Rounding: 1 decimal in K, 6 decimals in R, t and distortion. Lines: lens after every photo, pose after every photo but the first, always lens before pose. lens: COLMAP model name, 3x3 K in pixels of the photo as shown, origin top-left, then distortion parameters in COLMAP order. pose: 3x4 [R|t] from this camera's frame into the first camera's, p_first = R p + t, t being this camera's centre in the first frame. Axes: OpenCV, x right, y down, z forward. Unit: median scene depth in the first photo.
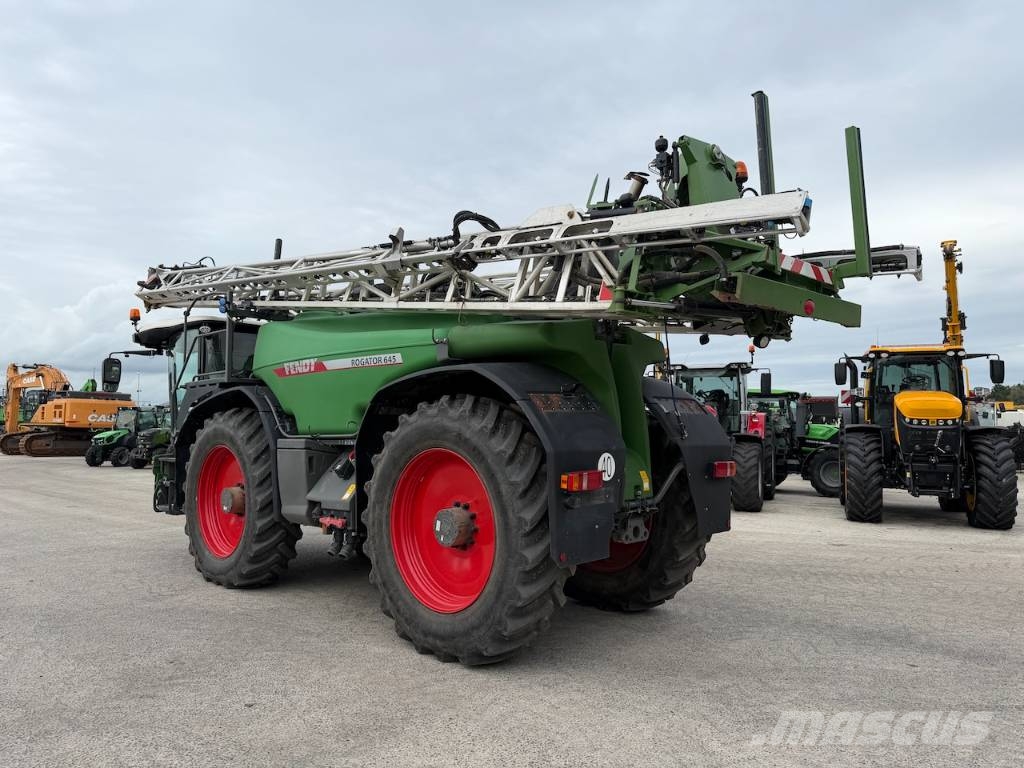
lens RADIAL K [[714.8, 0, 512.0], [0, 714.8, 384.0], [0, 0, 1]] dist [0.107595, -0.153599]
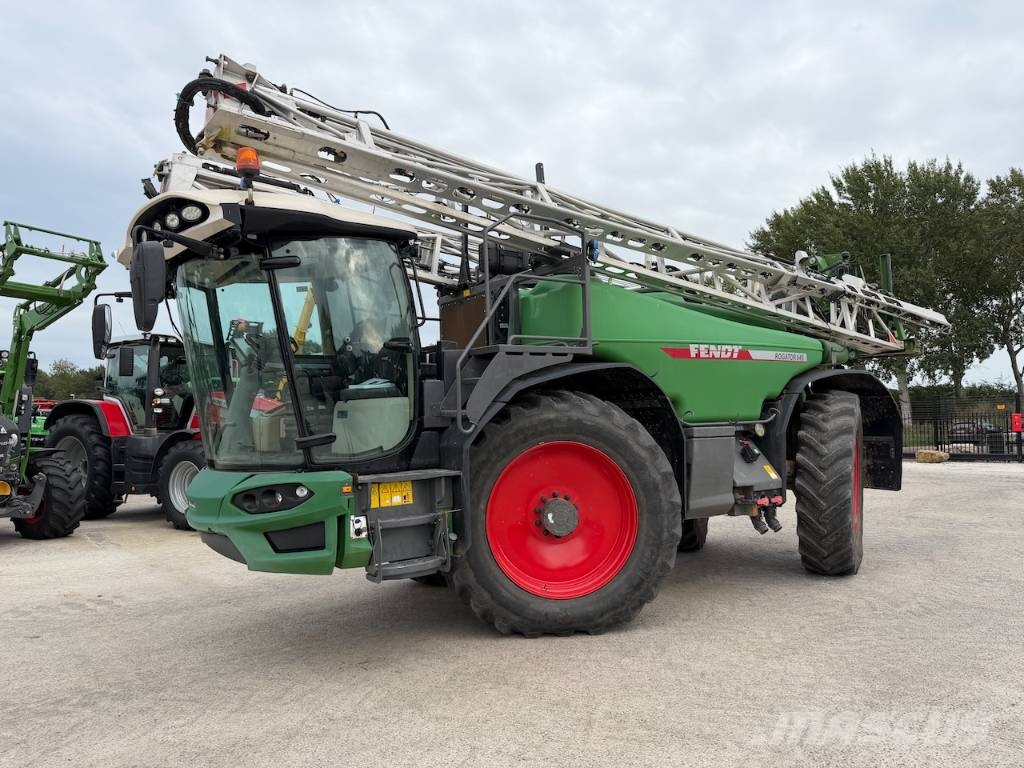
lens RADIAL K [[714.8, 0, 512.0], [0, 714.8, 384.0], [0, 0, 1]] dist [0.107595, -0.153599]
pose [[0.209600, 0.040258, 0.976958, -1.354367], [-0.044132, 0.998523, -0.031678, 0.065162], [-0.976791, -0.036475, 0.211067, 1.117710]]
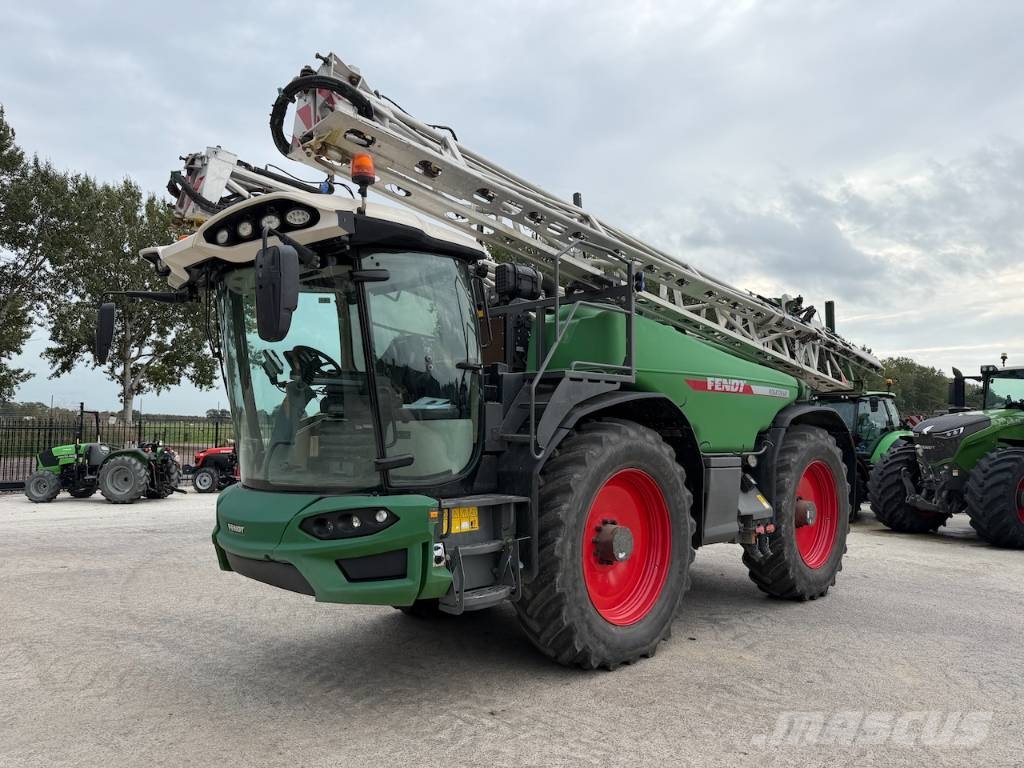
lens RADIAL K [[717.6, 0, 507.9], [0, 717.6, 383.8], [0, 0, 1]] dist [0.094832, -0.111380]
pose [[0.033941, 0.073597, 0.996710, -1.375723], [-0.077222, 0.994497, -0.070803, 0.072999], [-0.996436, -0.074565, 0.039438, 1.331209]]
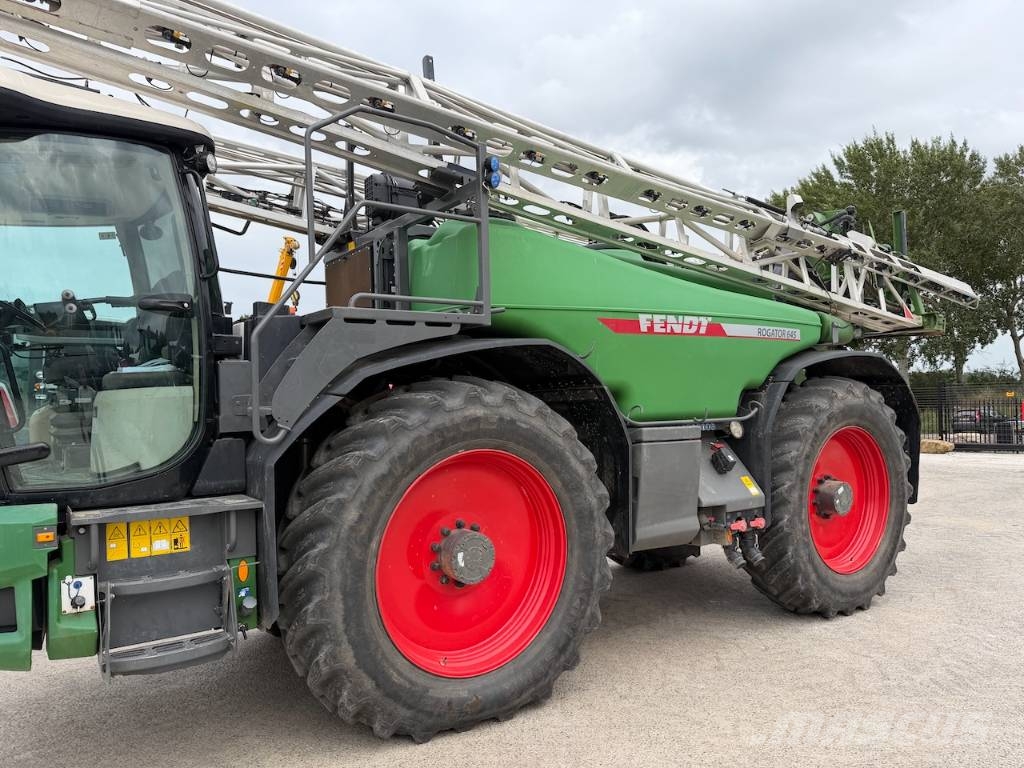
lens RADIAL K [[714.8, 0, 512.0], [0, 714.8, 384.0], [0, 0, 1]] dist [0.107595, -0.153599]
pose [[0.207466, 0.020031, 0.978037, -1.068981], [-0.047828, 0.998802, -0.010311, 0.052267], [-0.977072, -0.044638, 0.208175, 1.061376]]
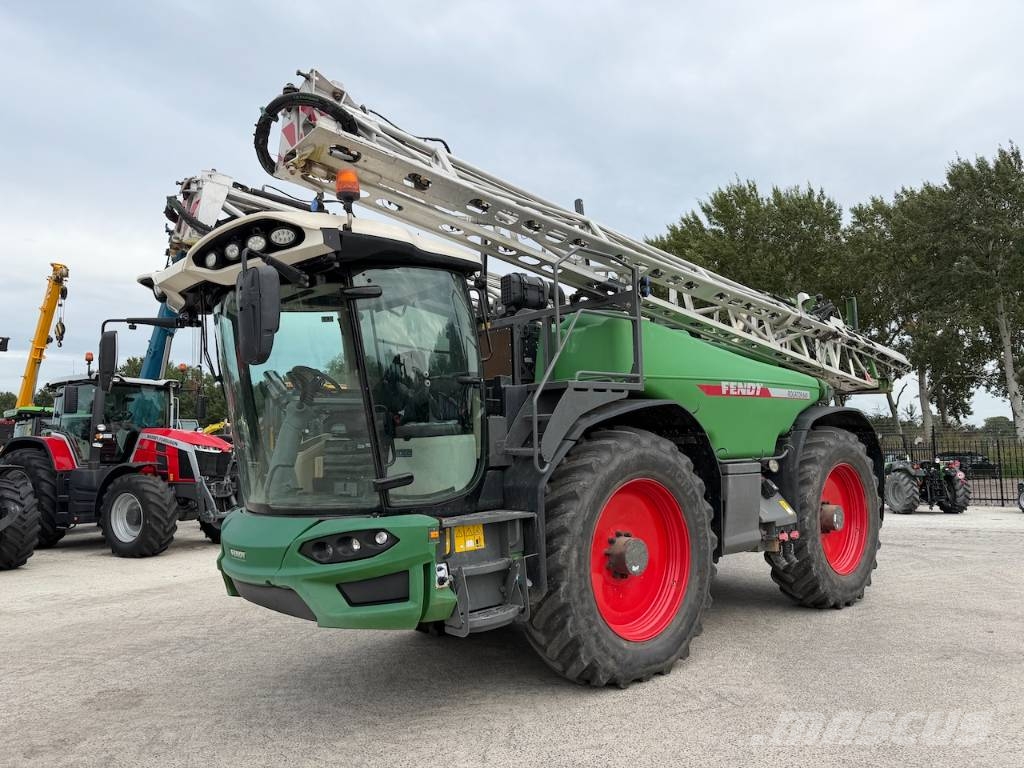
lens RADIAL K [[714.8, 0, 512.0], [0, 714.8, 384.0], [0, 0, 1]] dist [0.107595, -0.153599]
pose [[0.071573, 0.084685, 0.993834, -1.354855], [-0.042876, 0.995729, -0.081759, 0.066349], [-0.996513, -0.036760, 0.074898, 1.303504]]
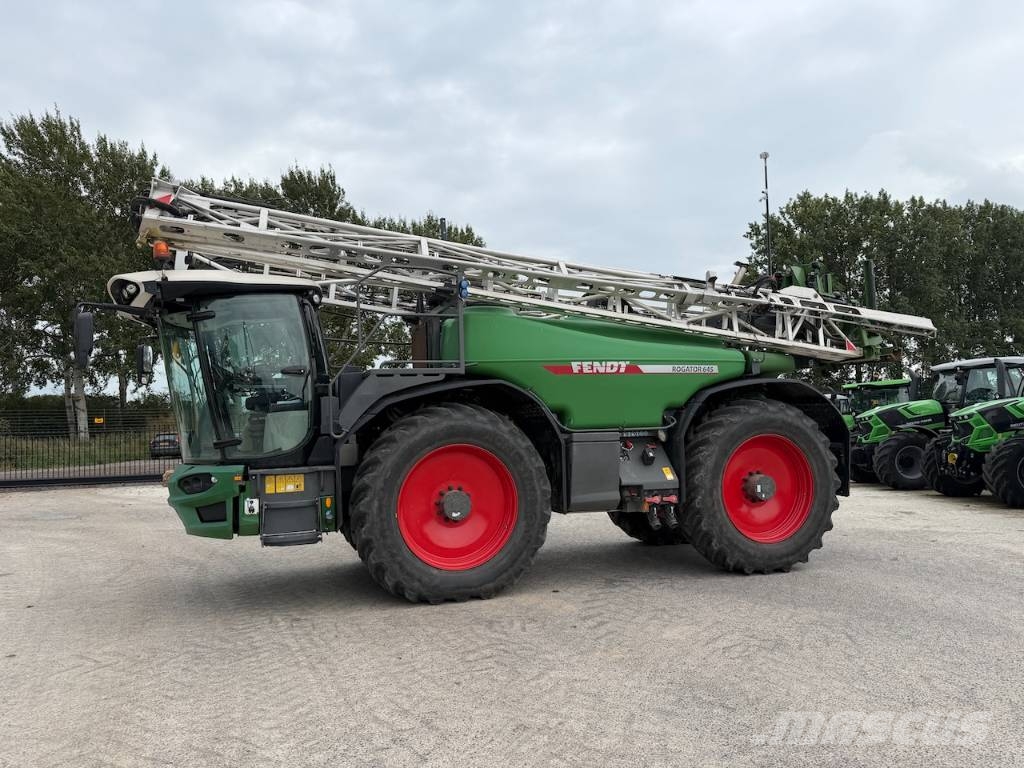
lens RADIAL K [[714.8, 0, 512.0], [0, 714.8, 384.0], [0, 0, 1]] dist [0.107595, -0.153599]
pose [[0.466119, 0.037474, 0.883928, -1.396242], [-0.036931, 0.999056, -0.022880, 0.033777], [-0.883951, -0.021980, 0.467063, 0.639510]]
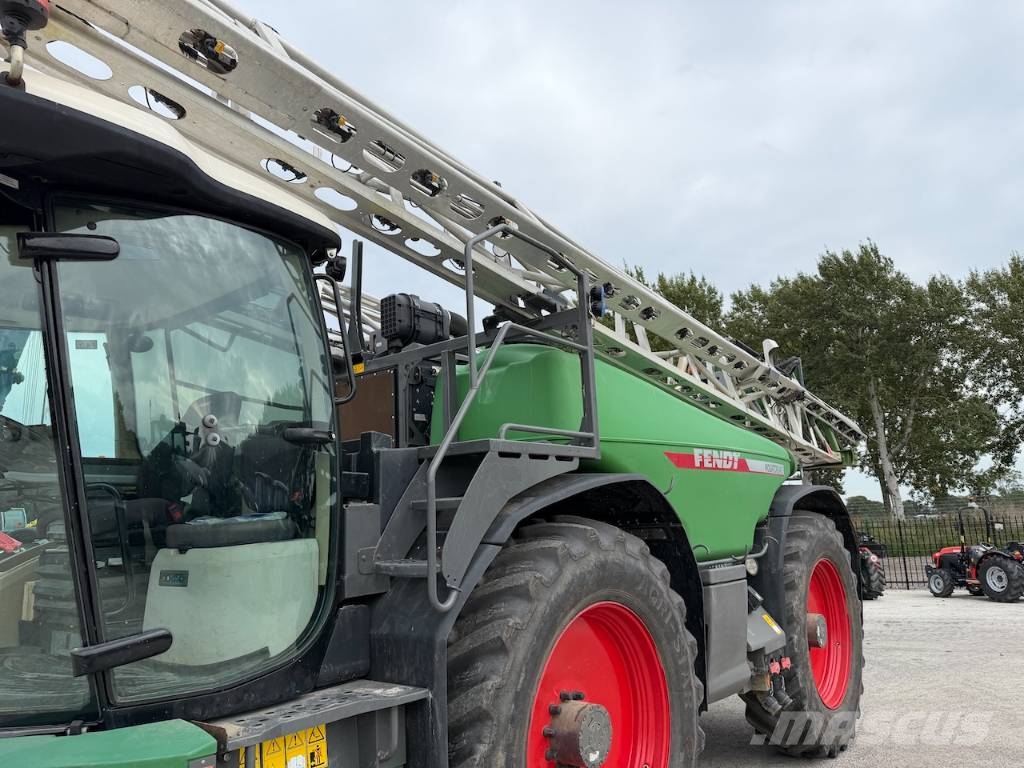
lens RADIAL K [[714.8, 0, 512.0], [0, 714.8, 384.0], [0, 0, 1]] dist [0.107595, -0.153599]
pose [[-0.078907, 0.196458, 0.977332, -1.030844], [-0.026965, 0.979610, -0.199092, 0.052216], [-0.996517, -0.042064, -0.072001, 1.320442]]
